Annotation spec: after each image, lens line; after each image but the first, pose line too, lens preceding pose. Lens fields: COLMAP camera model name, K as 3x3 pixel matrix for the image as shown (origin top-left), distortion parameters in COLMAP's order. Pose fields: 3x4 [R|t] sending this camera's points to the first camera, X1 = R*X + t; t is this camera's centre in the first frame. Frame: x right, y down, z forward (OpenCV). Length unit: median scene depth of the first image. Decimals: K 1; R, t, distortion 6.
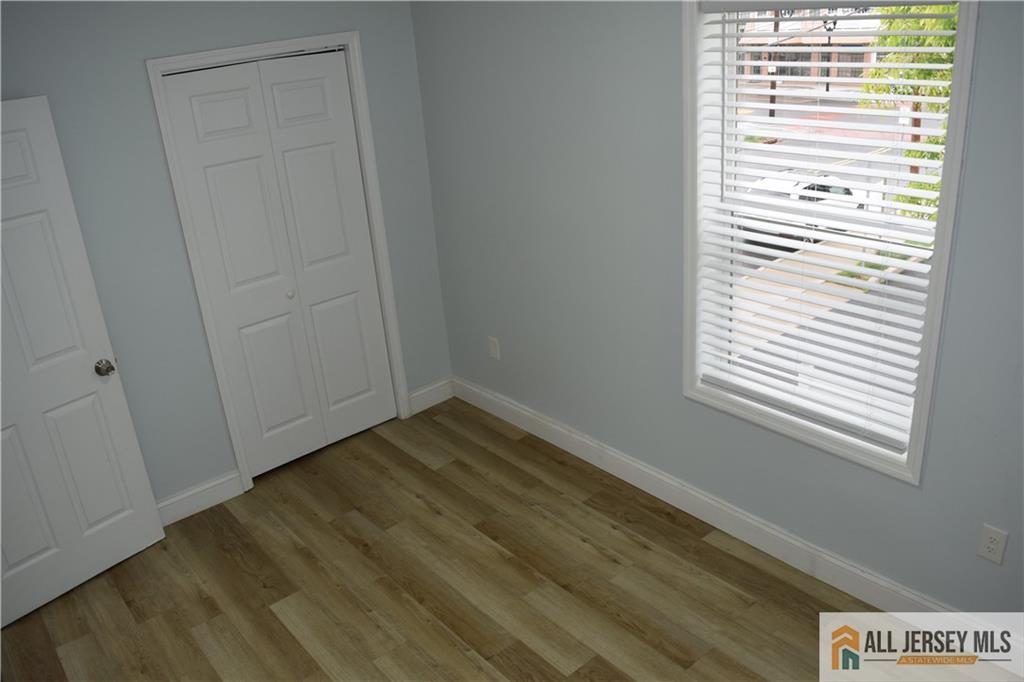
lens RADIAL K [[805.4, 0, 517.3], [0, 805.4, 337.0], [0, 0, 1]] dist [-0.090385, 0.012291]
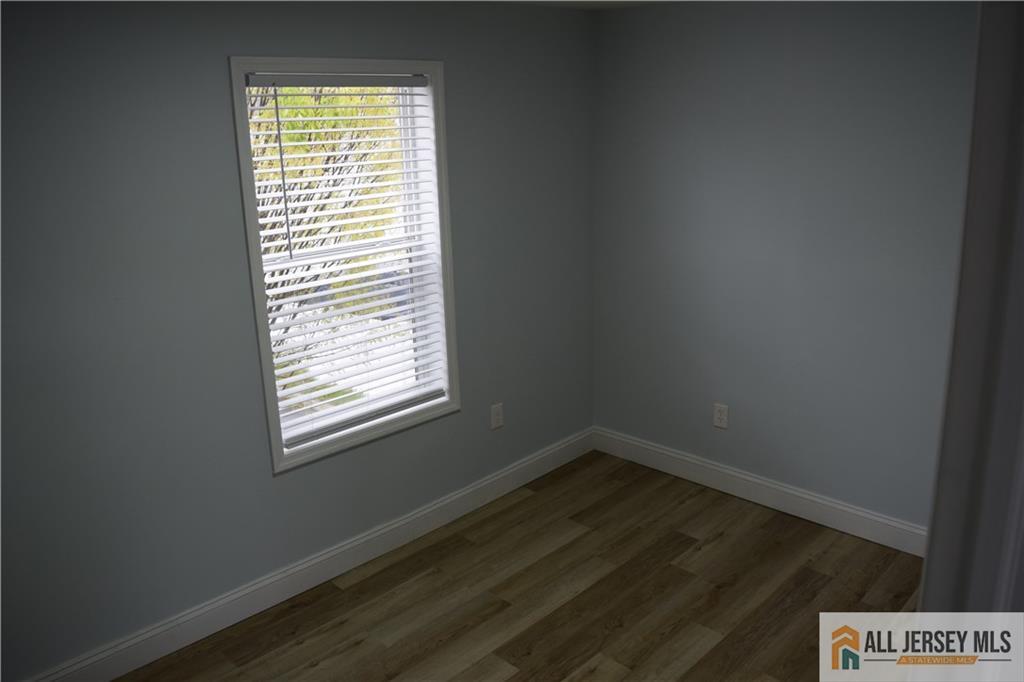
lens RADIAL K [[805.4, 0, 517.3], [0, 805.4, 337.0], [0, 0, 1]] dist [-0.090385, 0.012291]
pose [[-0.100498, -0.182270, 0.978099, -0.746254], [0.412709, 0.886872, 0.207676, -0.154739], [-0.905302, 0.424542, -0.013905, 0.698508]]
